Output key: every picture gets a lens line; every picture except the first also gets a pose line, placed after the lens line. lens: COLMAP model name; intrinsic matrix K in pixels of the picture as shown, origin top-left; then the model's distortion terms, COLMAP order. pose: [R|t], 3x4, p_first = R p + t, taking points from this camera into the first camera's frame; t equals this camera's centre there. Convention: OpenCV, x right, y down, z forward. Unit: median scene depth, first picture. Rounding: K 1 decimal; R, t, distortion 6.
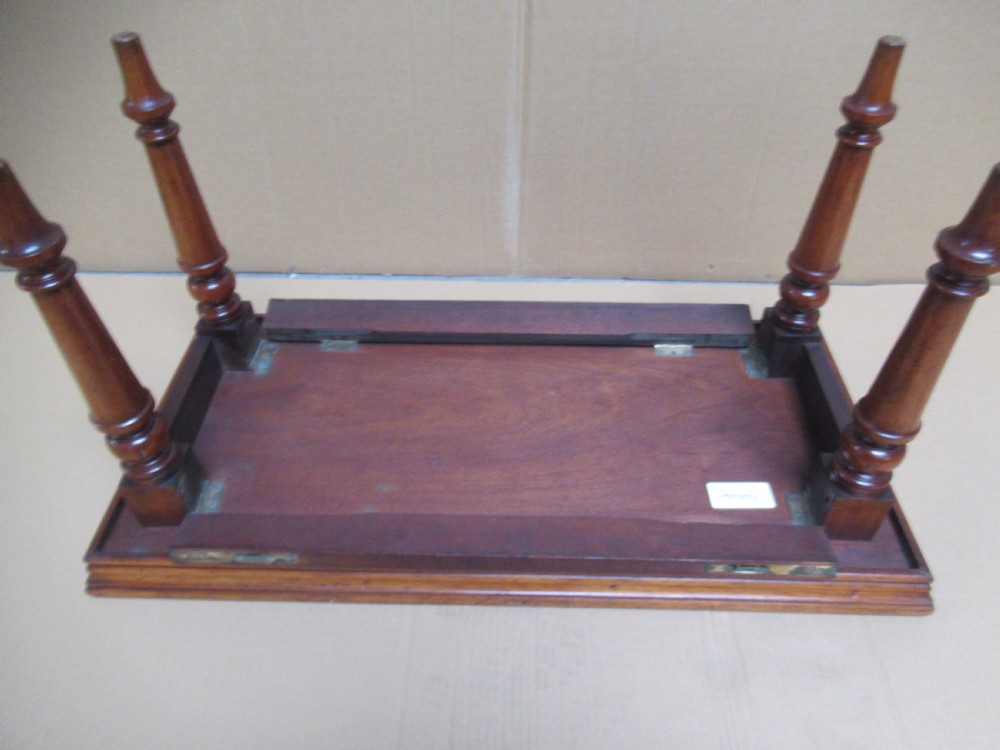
lens RADIAL K [[738.4, 0, 486.9], [0, 738.4, 377.0], [0, 0, 1]] dist [-0.002268, -0.006742]
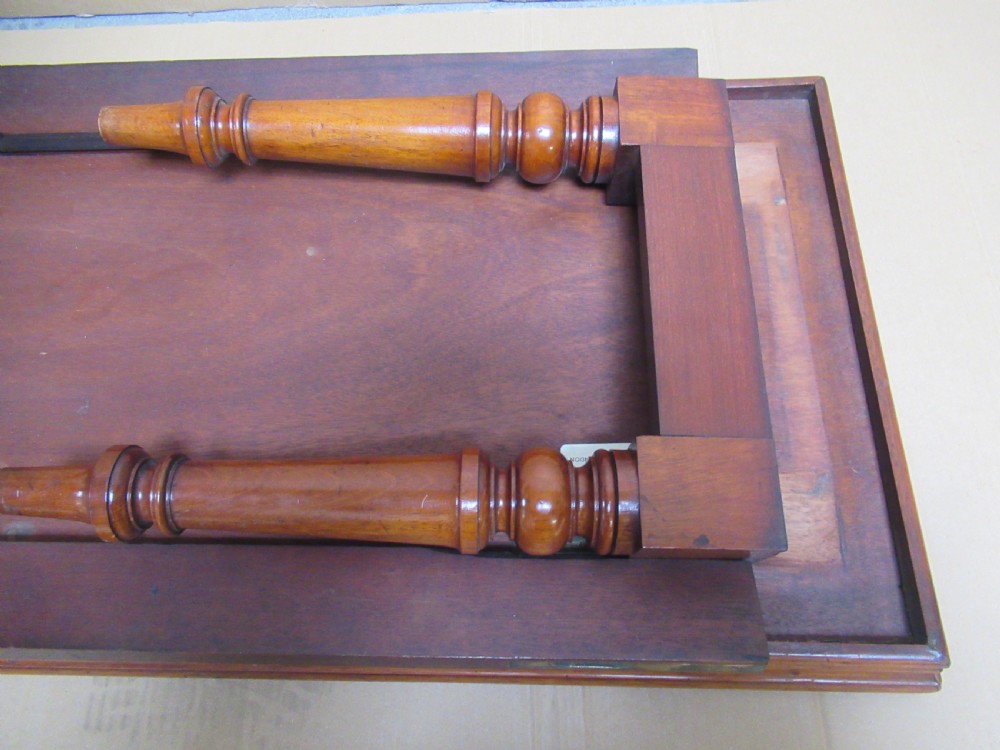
lens RADIAL K [[757.3, 0, 500.0], [0, 757.3, 375.0], [0, 0, 1]] dist [0.001741, 0.003900]
pose [[0.999441, -0.029192, -0.016271, 0.246925], [0.033185, 0.924568, 0.379569, -0.106640], [0.003963, -0.379897, 0.925020, 0.474701]]
